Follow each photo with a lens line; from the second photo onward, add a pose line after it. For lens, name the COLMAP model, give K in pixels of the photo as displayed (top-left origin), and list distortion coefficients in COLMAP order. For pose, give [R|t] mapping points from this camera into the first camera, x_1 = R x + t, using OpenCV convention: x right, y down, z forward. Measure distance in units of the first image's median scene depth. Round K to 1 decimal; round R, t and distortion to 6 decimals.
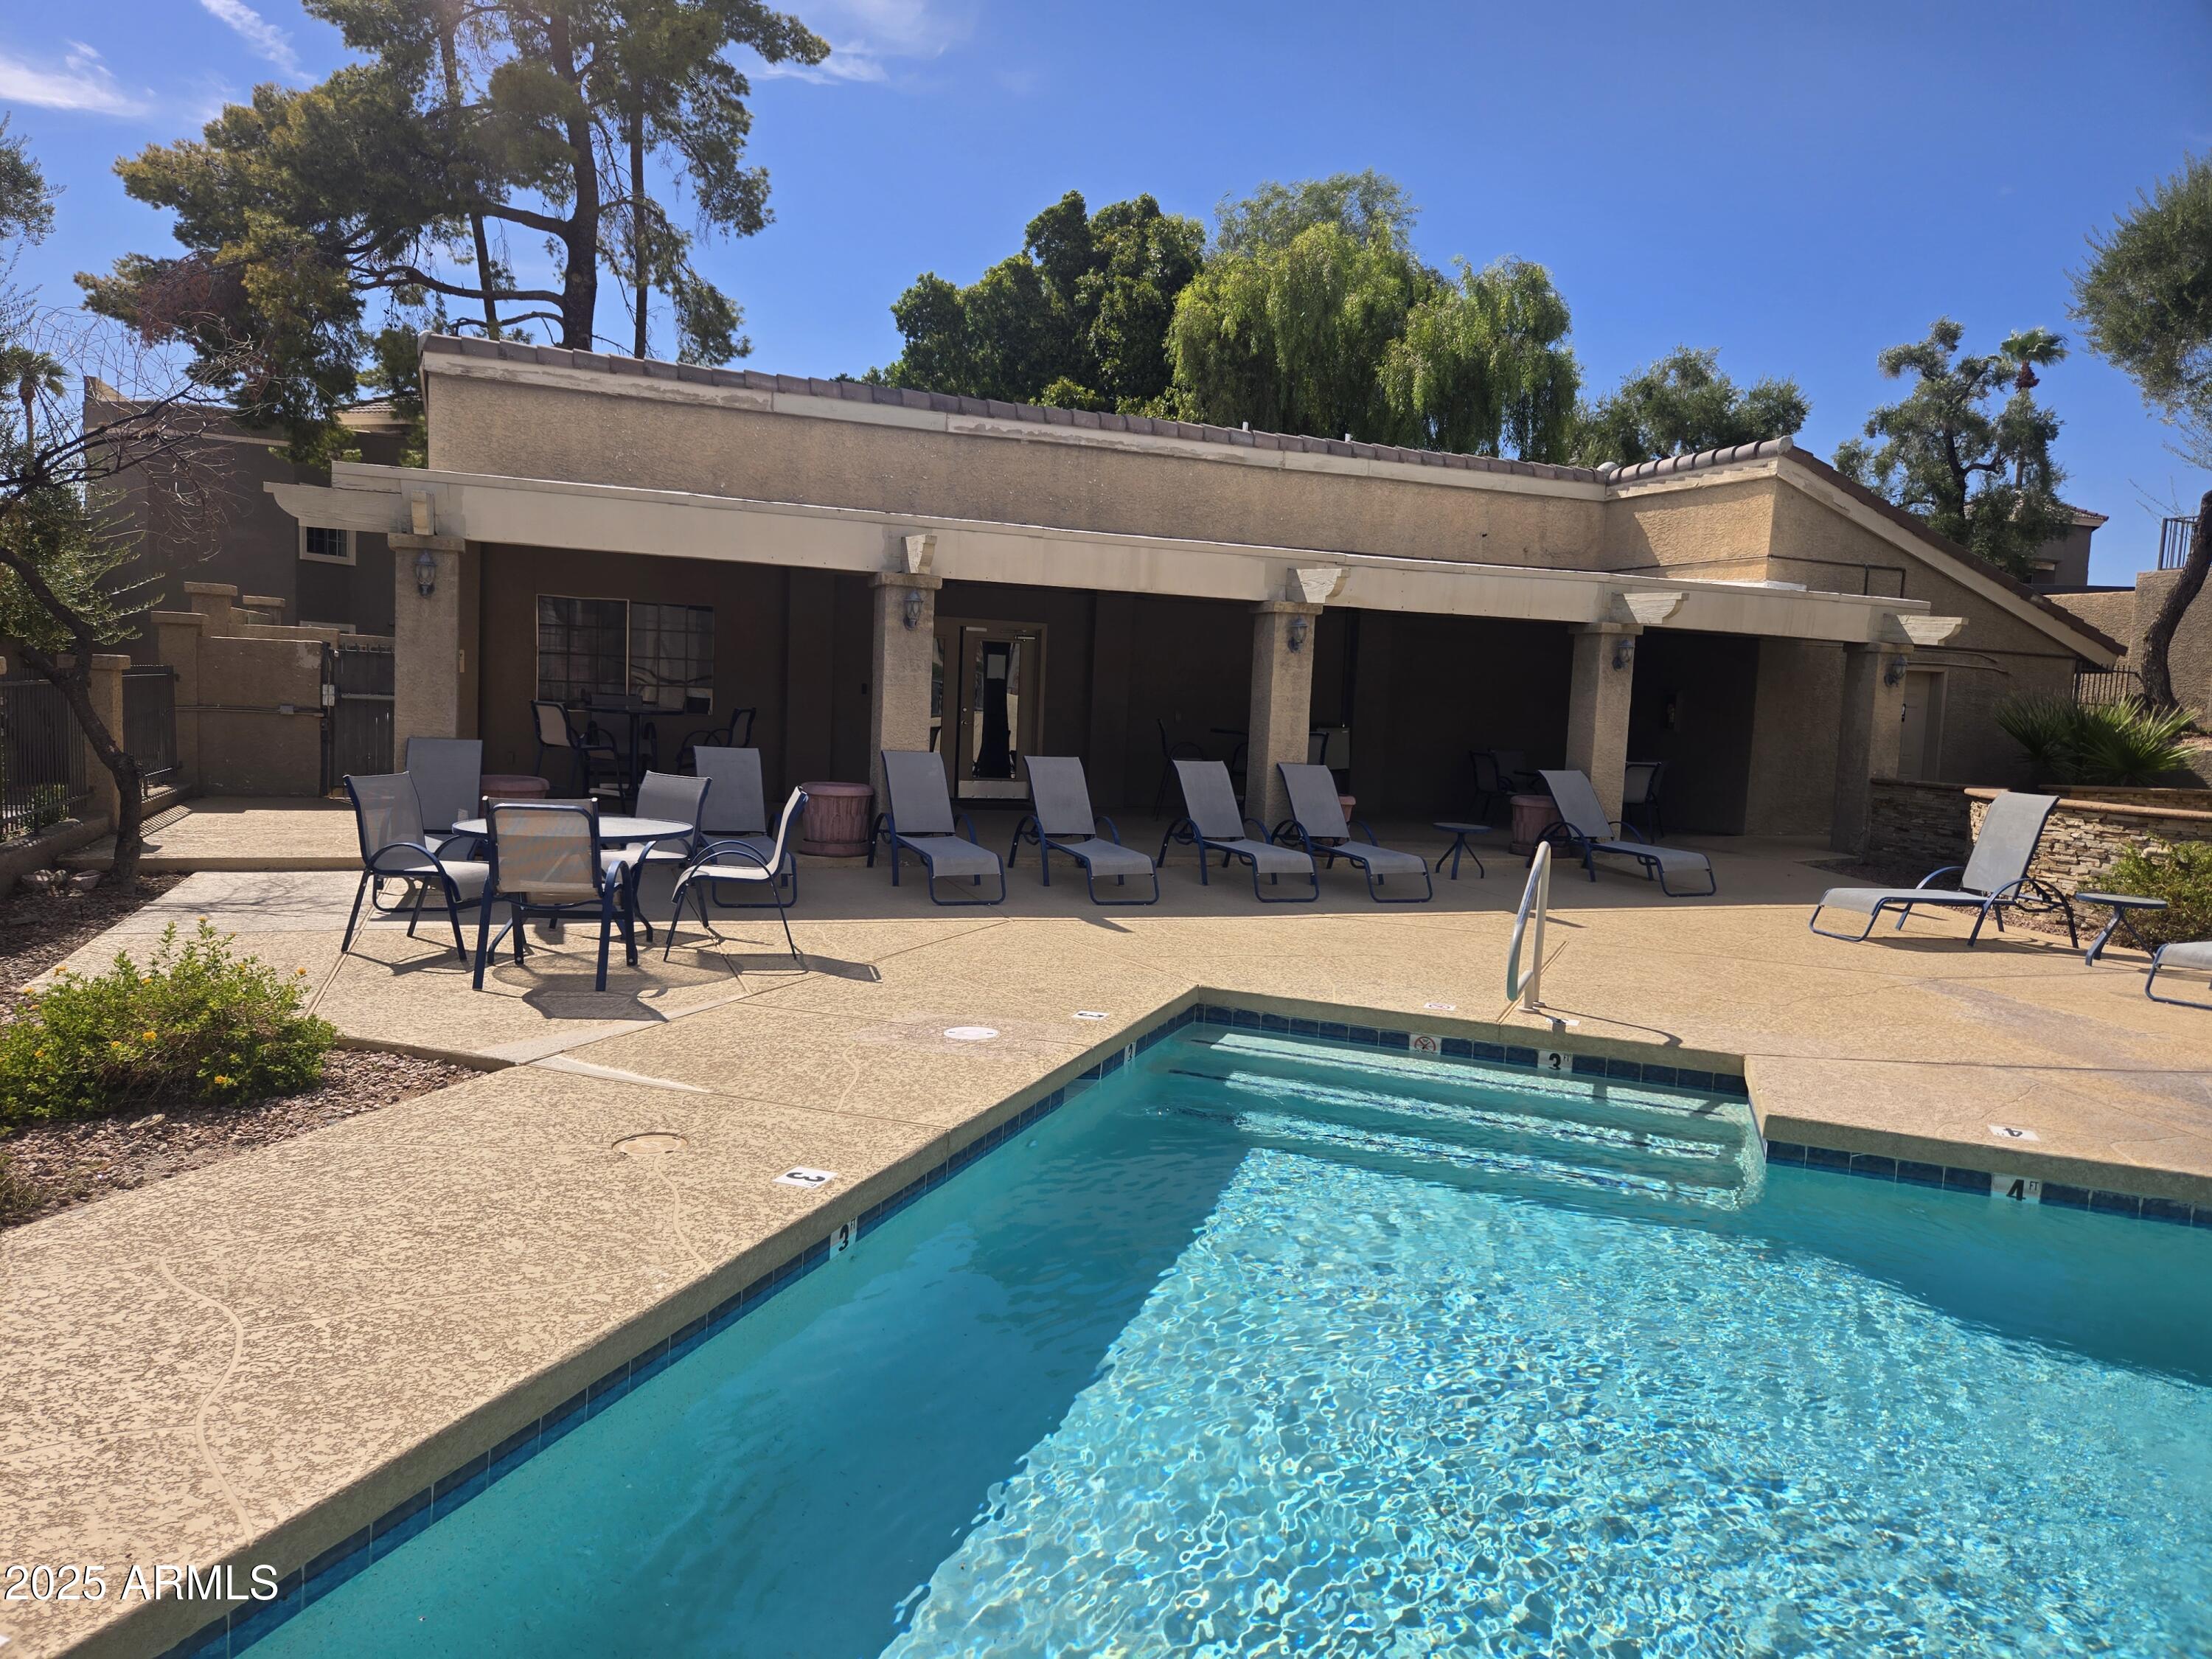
lens RADIAL K [[1484.4, 0, 1106.4], [0, 1484.4, 832.2], [0, 0, 1]] dist [0.051612, -0.033299]
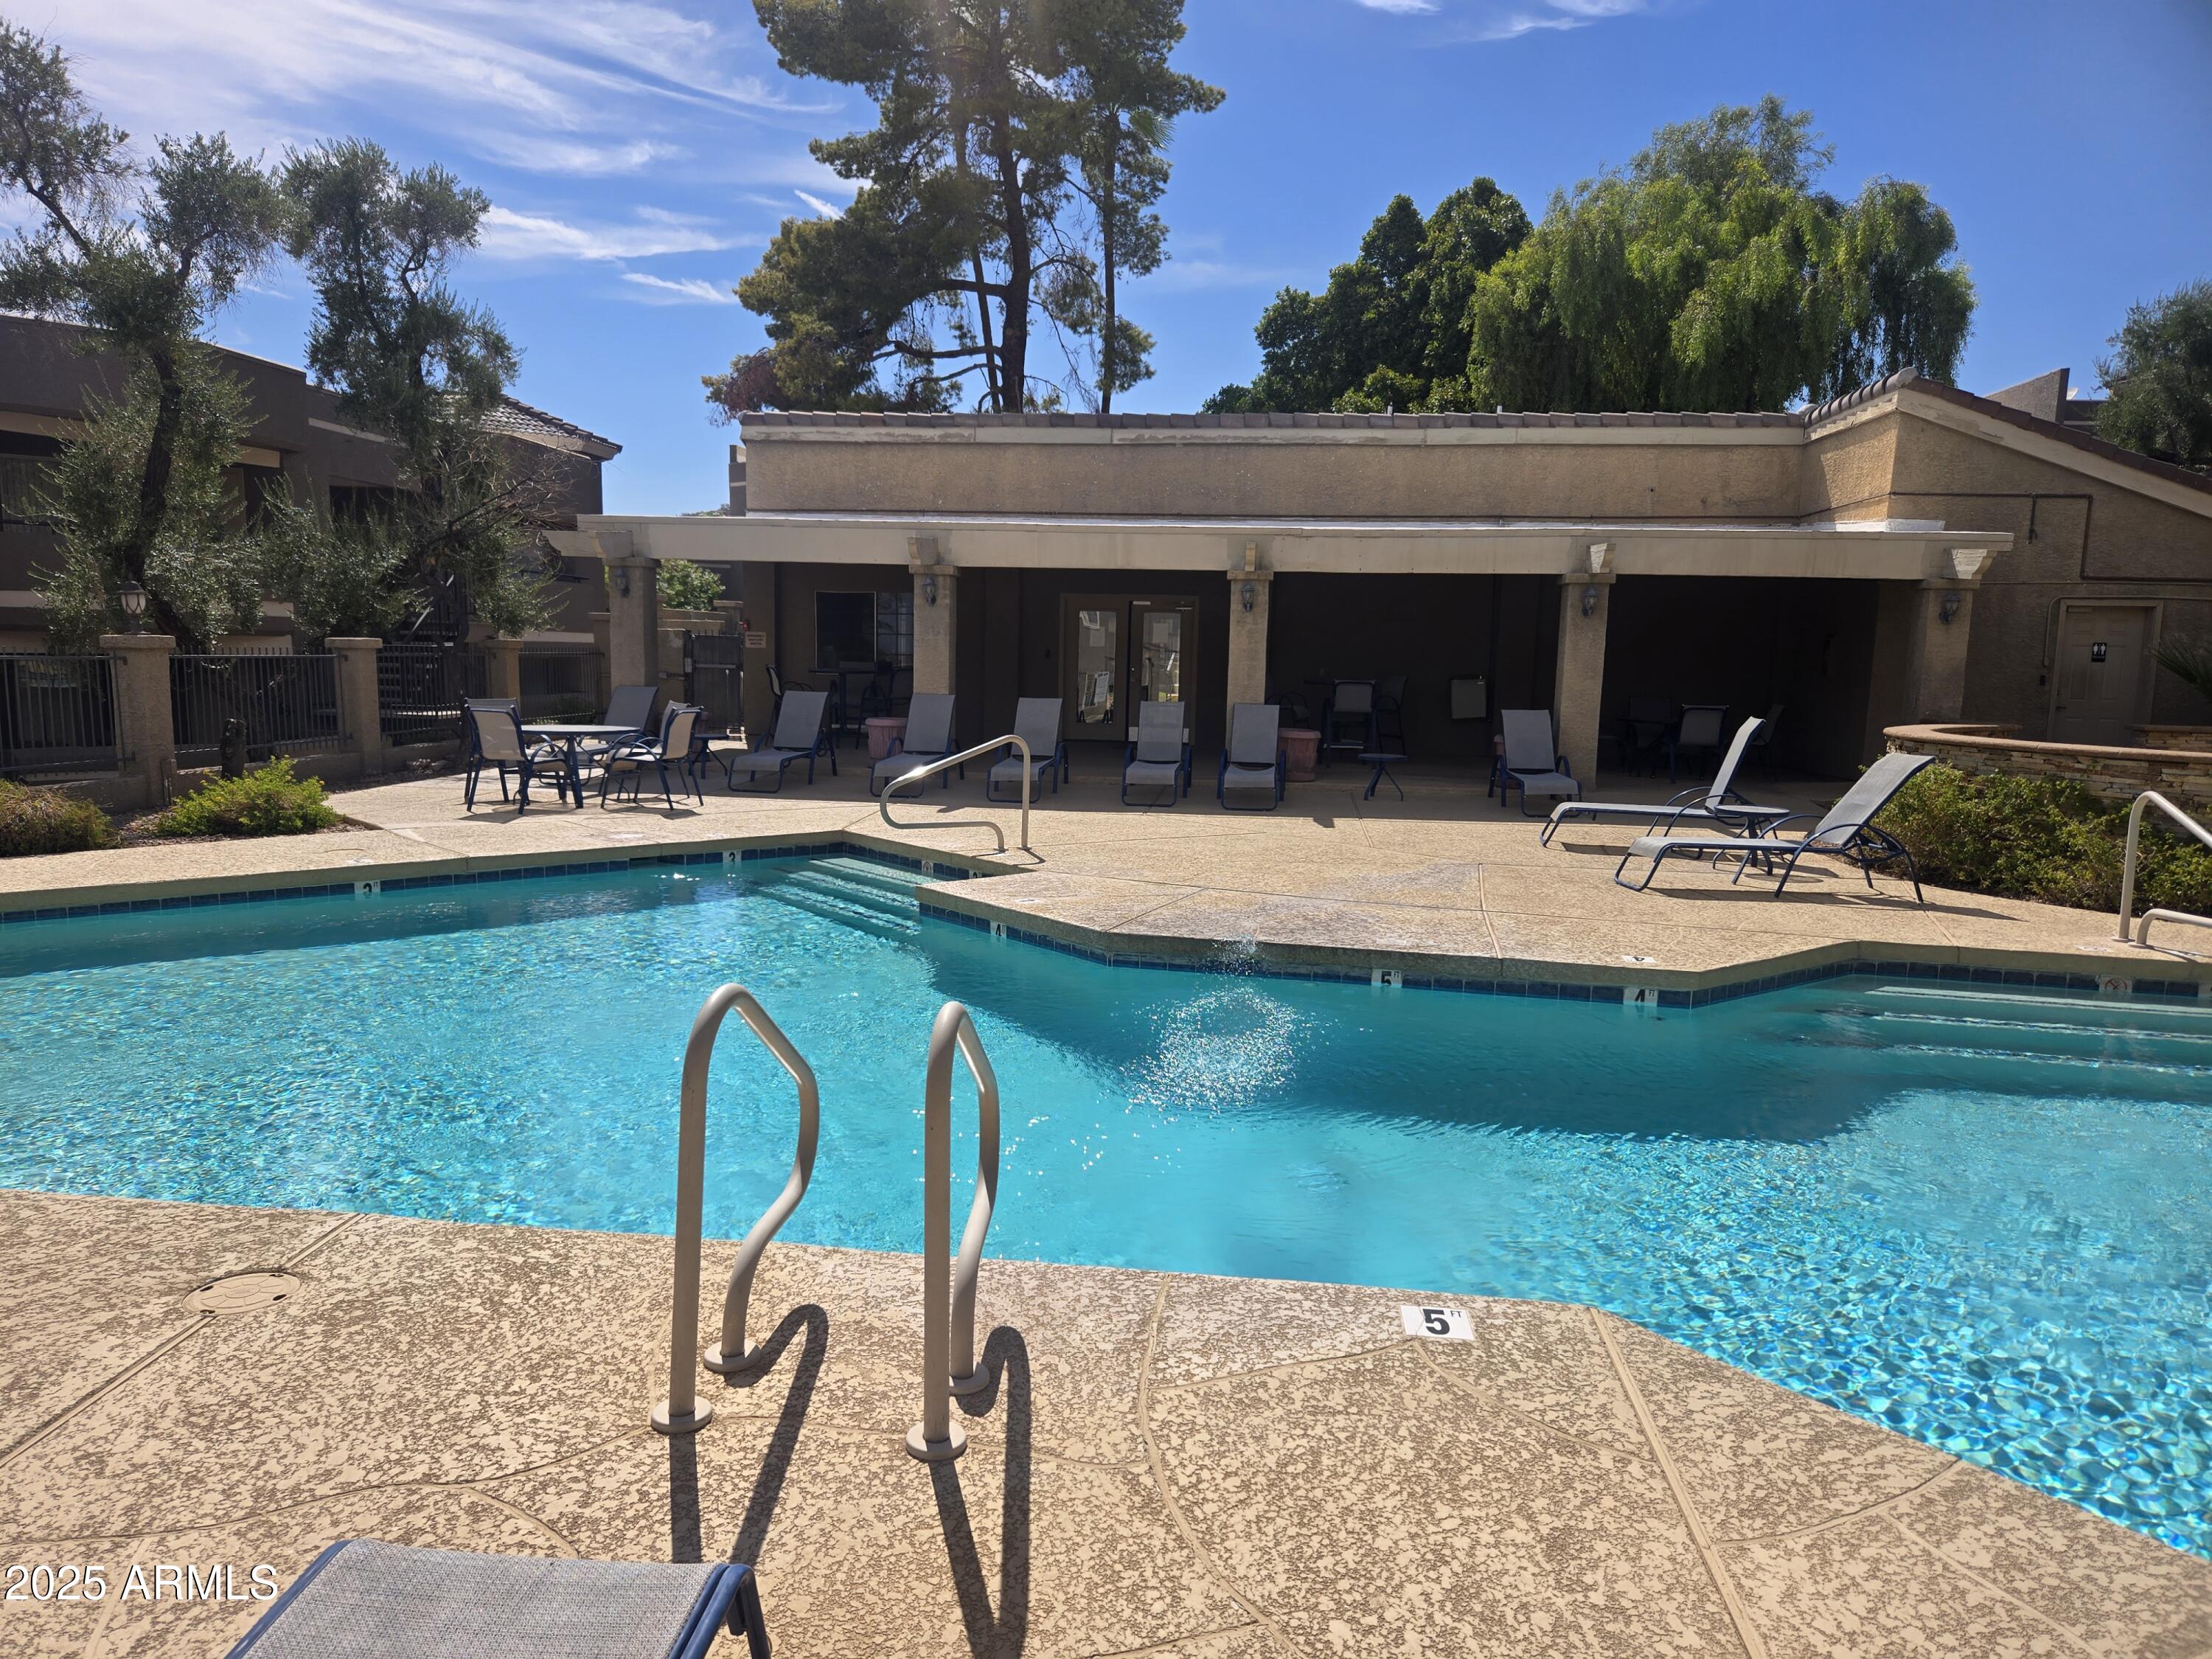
lens RADIAL K [[1484.4, 0, 1052.5], [0, 1484.4, 872.3], [0, 0, 1]] dist [0.051612, -0.033299]
pose [[0.877433, 0.046914, -0.477400, 0.534463], [-0.030940, 0.998669, 0.041272, 0.041966], [0.478701, -0.021443, 0.877716, -0.131594]]
